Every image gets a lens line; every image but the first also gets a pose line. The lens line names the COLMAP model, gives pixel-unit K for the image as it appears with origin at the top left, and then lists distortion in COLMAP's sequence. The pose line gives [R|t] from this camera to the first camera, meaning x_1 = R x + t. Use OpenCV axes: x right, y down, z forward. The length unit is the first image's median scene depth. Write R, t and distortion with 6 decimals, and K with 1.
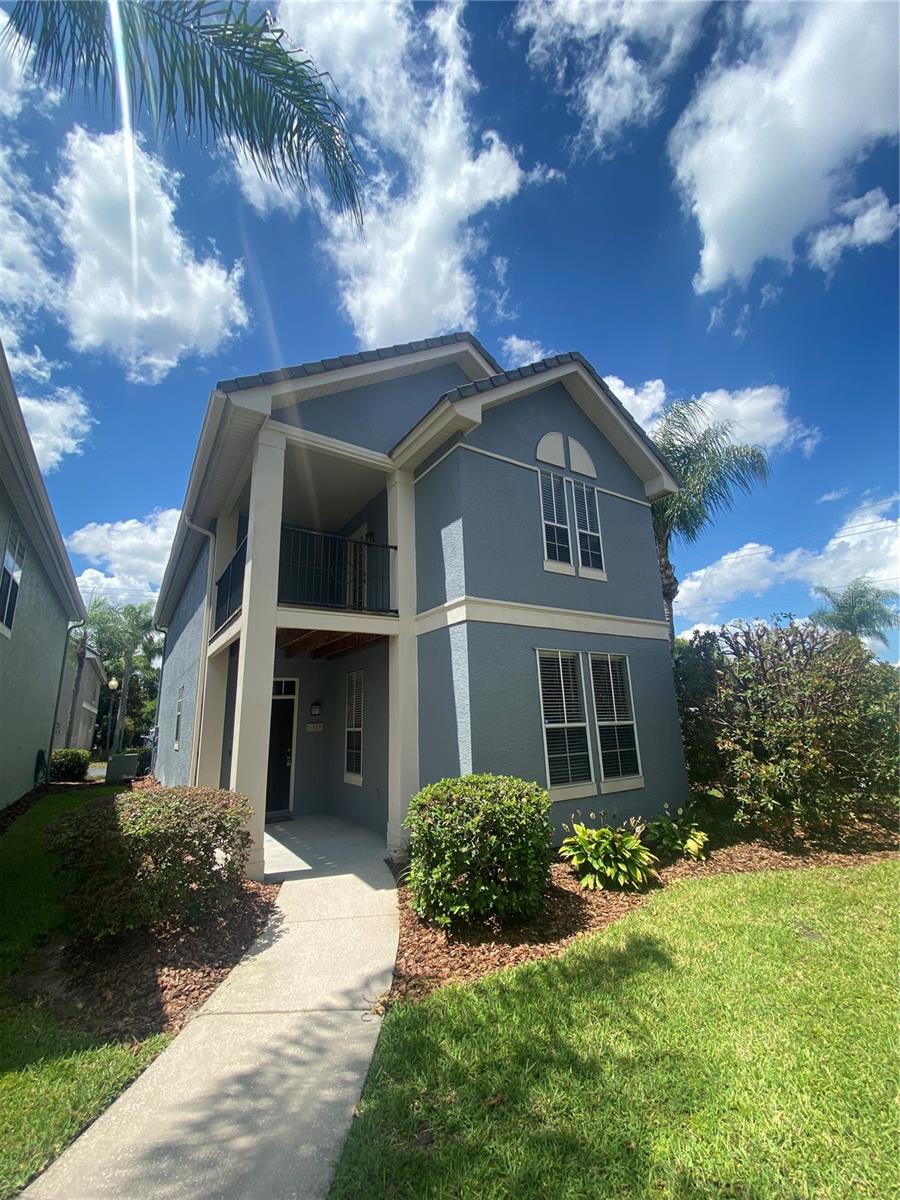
lens RADIAL K [[489.8, 0, 450.0], [0, 489.8, 600.0], [0, 0, 1]] dist [-0.003382, -0.000242]
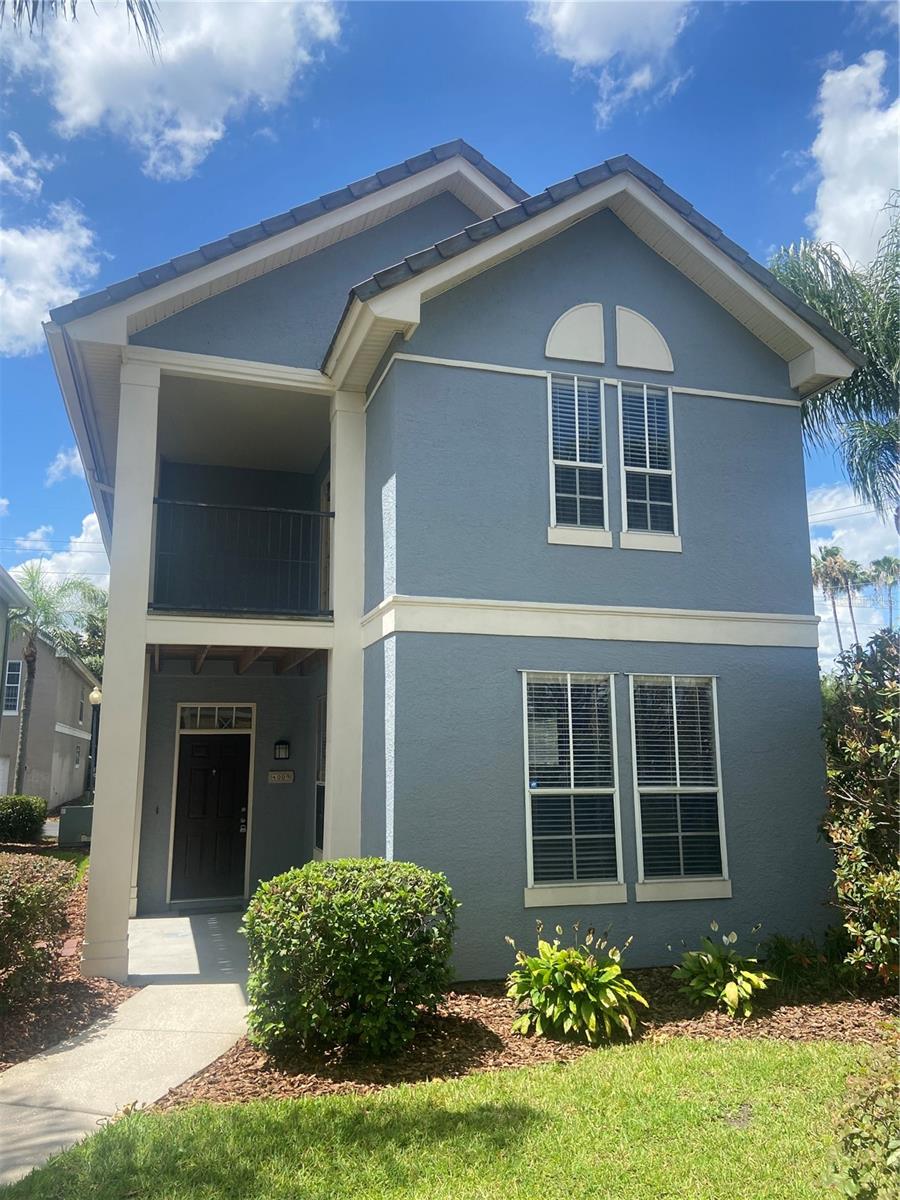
lens RADIAL K [[908.7, 0, 445.1], [0, 908.7, 595.1], [0, 0, 1]] dist [0.021684, 0.004066]
pose [[0.961468, -0.022380, -0.274003, 0.387574], [0.040087, 0.997441, 0.059194, -0.069407], [0.271977, -0.067897, 0.959905, -0.149286]]
